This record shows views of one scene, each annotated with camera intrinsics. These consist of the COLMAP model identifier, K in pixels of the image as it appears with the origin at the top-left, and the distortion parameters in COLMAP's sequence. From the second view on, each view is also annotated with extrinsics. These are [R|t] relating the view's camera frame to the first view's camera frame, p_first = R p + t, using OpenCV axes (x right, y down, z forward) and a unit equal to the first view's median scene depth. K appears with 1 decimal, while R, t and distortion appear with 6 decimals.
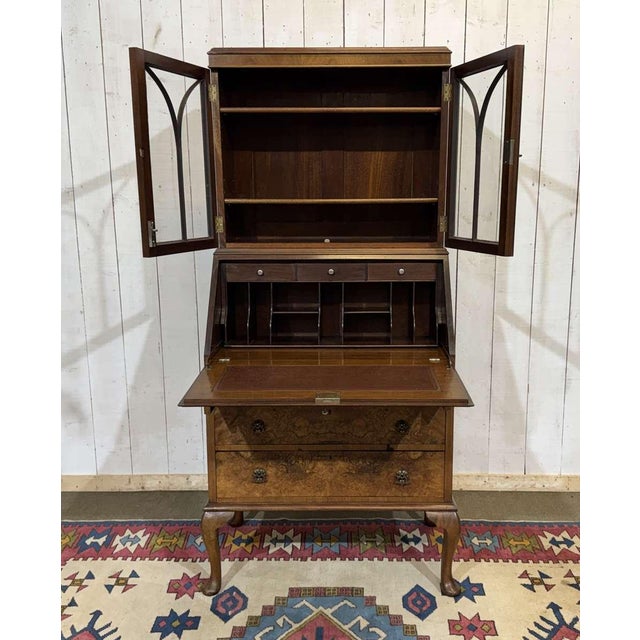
lens RADIAL K [[703.8, 0, 339.7], [0, 703.8, 316.4], [0, 0, 1]] dist [0.034187, 0.000000]
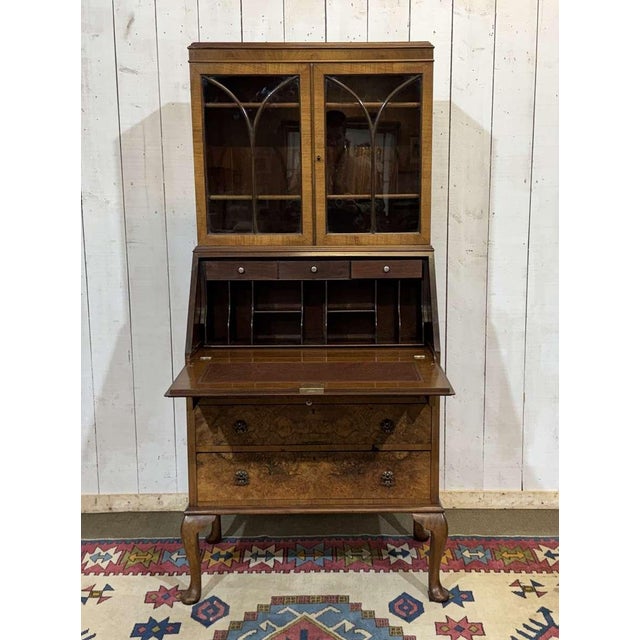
lens RADIAL K [[863.3, 0, 335.5], [0, 863.3, 327.7], [0, 0, 1]] dist [0.076198, 0.000000]
pose [[0.999872, -0.004414, 0.015407, -0.001299], [0.004831, 0.999620, -0.027123, 0.049496], [-0.015282, 0.027194, 0.999513, -0.193140]]
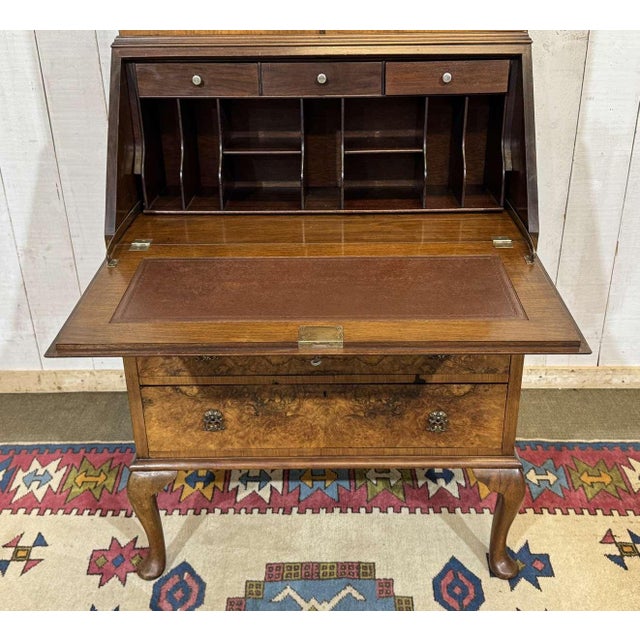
lens RADIAL K [[781.7, 0, 332.0], [0, 781.7, 327.5], [0, 0, 1]] dist [0.056246, 0.000000]
pose [[0.999951, -0.009331, 0.003333, -0.008063], [0.007996, 0.958585, 0.284694, -0.051421], [-0.005851, -0.284653, 0.958613, 0.331822]]
